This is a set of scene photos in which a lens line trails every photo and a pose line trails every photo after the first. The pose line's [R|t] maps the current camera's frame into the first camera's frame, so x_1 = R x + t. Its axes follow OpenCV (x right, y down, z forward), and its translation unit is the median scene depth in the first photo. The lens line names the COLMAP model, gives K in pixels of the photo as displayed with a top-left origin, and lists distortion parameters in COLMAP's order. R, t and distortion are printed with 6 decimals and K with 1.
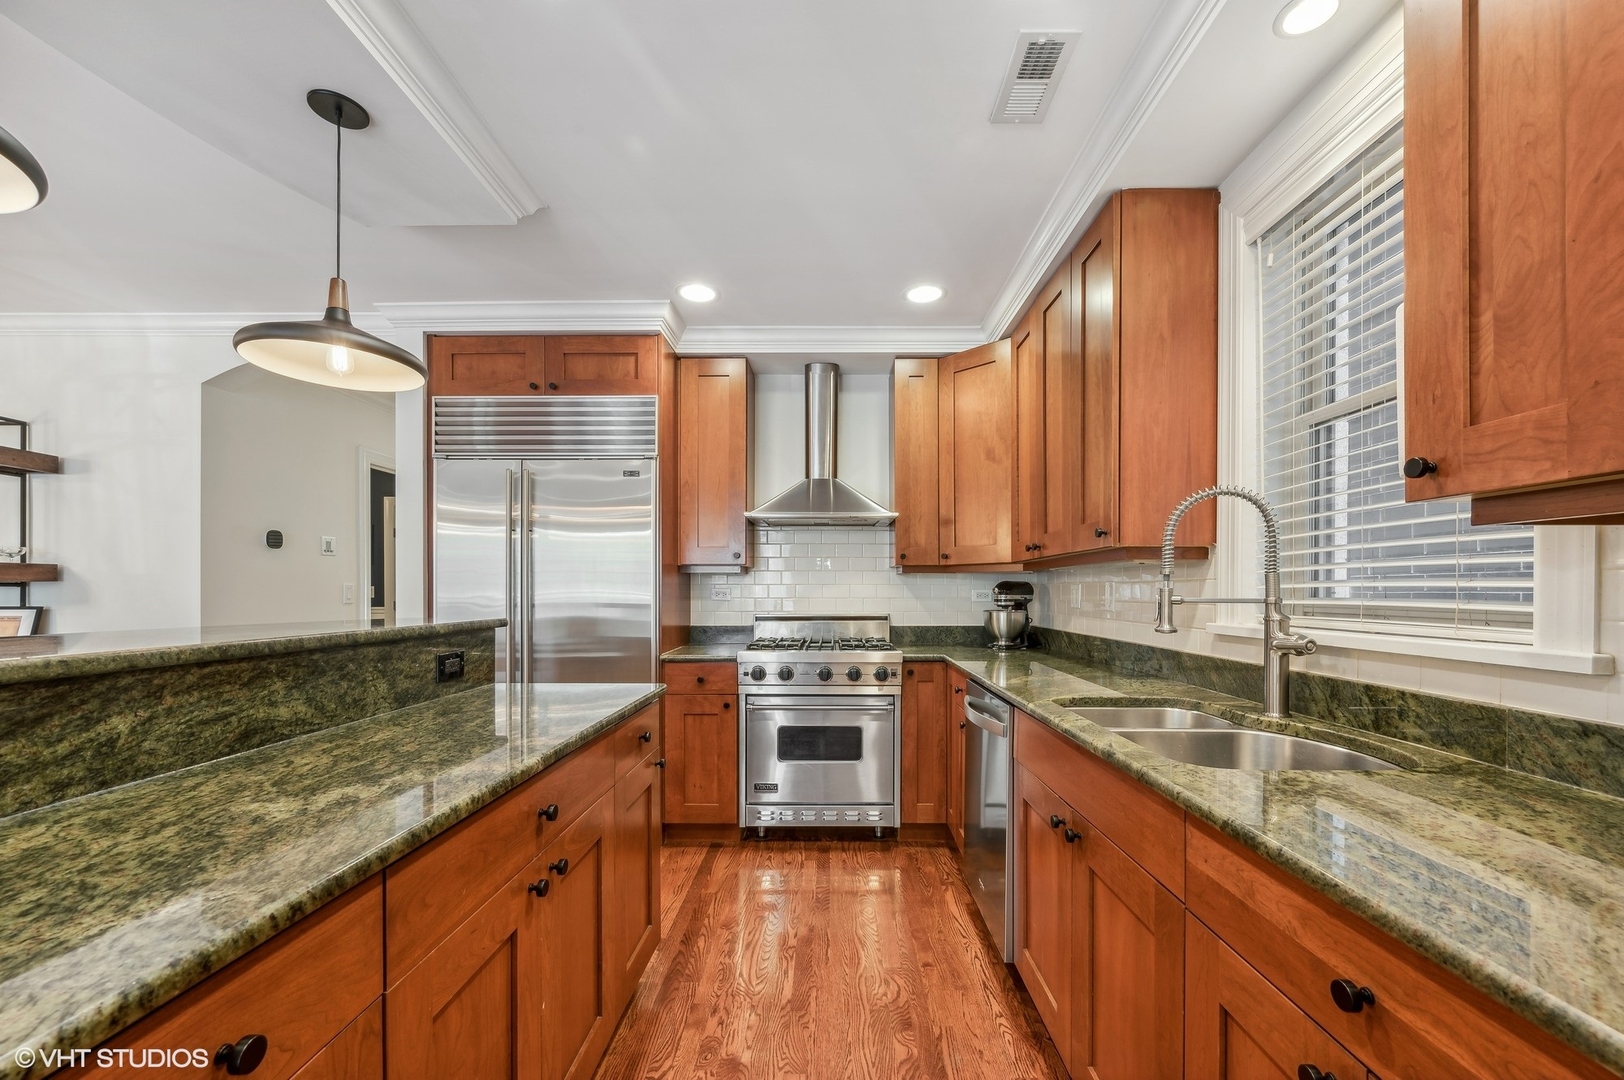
lens RADIAL K [[651.4, 0, 821.1], [0, 651.4, 590.2], [0, 0, 1]] dist [0.001206, 0.000154]
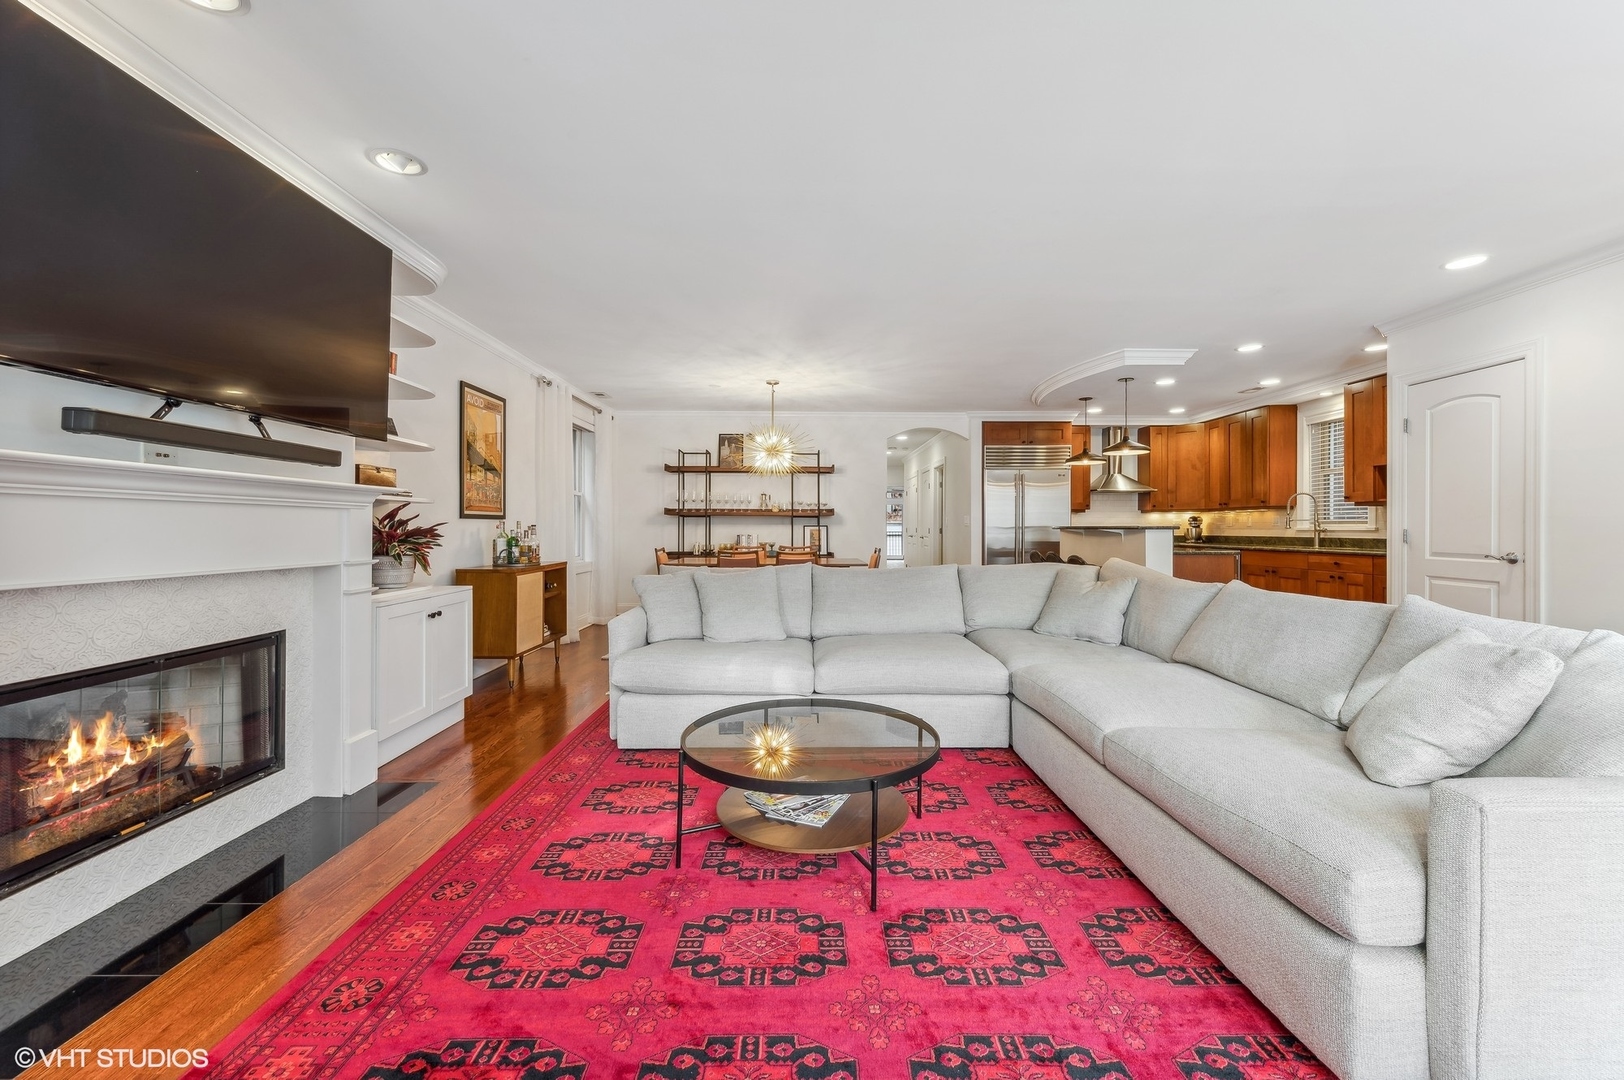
lens RADIAL K [[645.6, 0, 811.5], [0, 645.6, 528.3], [0, 0, 1]] dist [0.003261, 0.000333]
pose [[0.999928, 0.000593, 0.011960, -1.327906], [-0.000622, 0.999997, 0.002440, 0.030614], [-0.011958, -0.002447, 0.999926, -1.593425]]
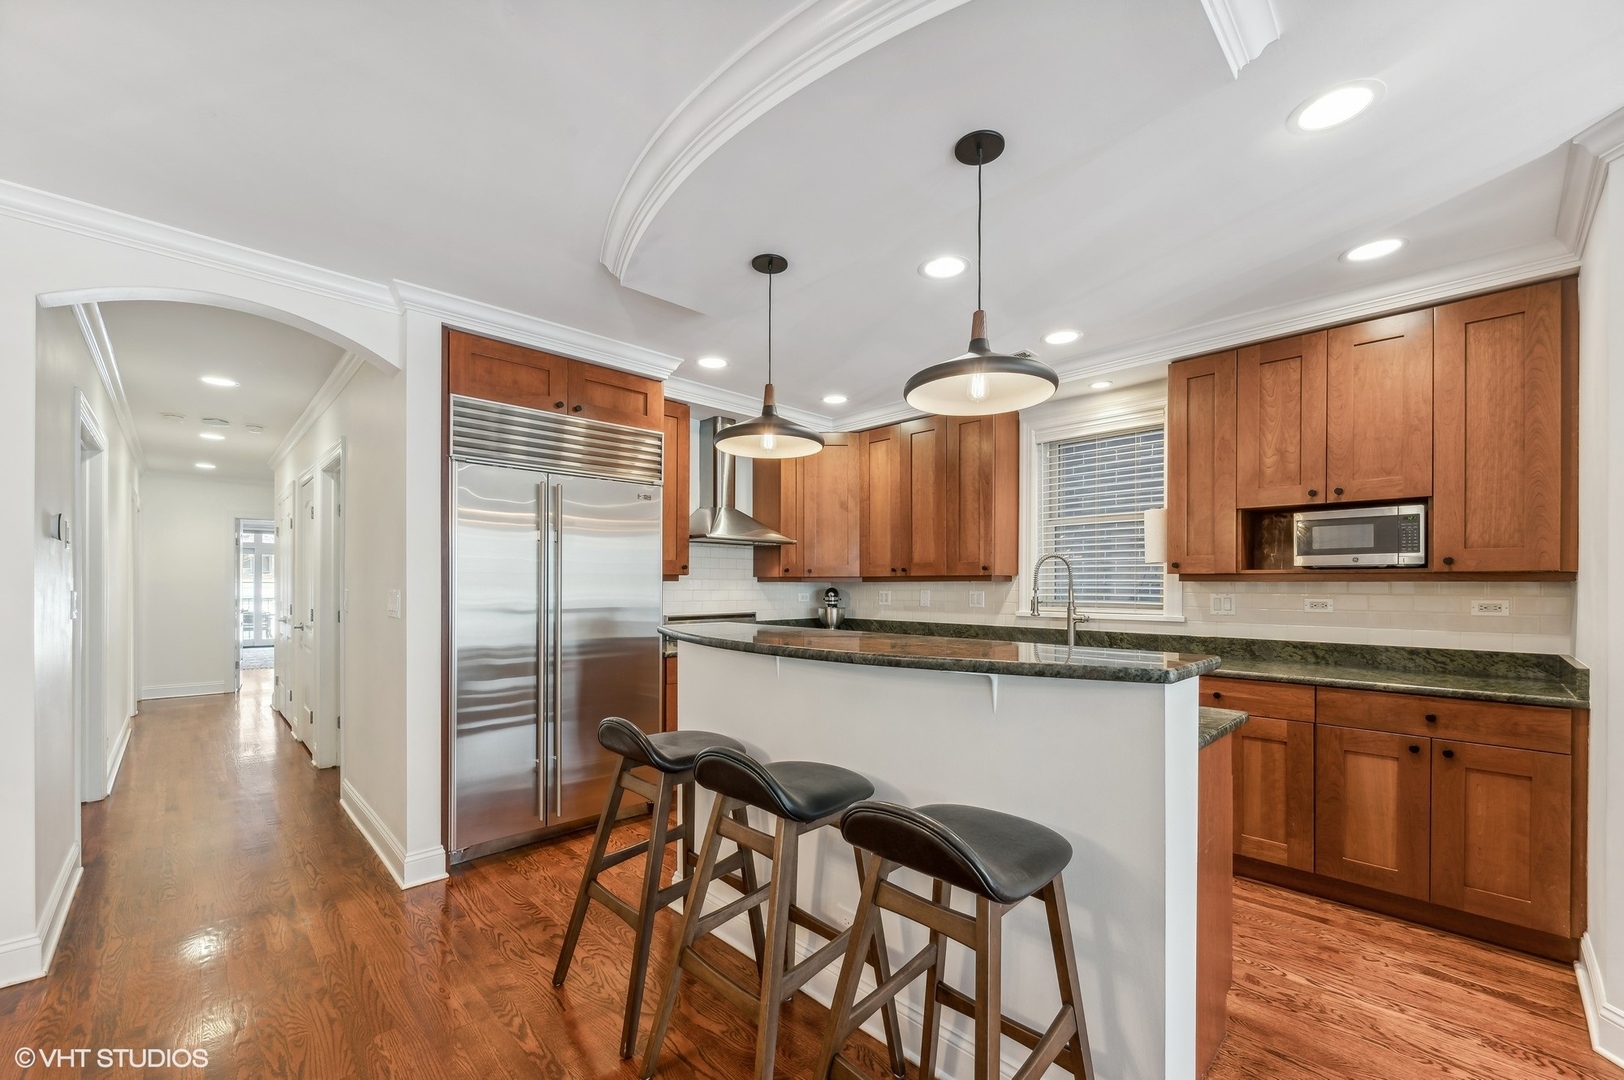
lens RADIAL K [[651.4, 0, 821.1], [0, 651.4, 590.2], [0, 0, 1]] dist [0.001206, 0.000154]
pose [[0.711943, -0.001703, 0.702236, -0.881130], [-0.003518, 0.999976, 0.005992, -0.019430], [-0.702229, -0.006736, 0.711920, -0.053498]]
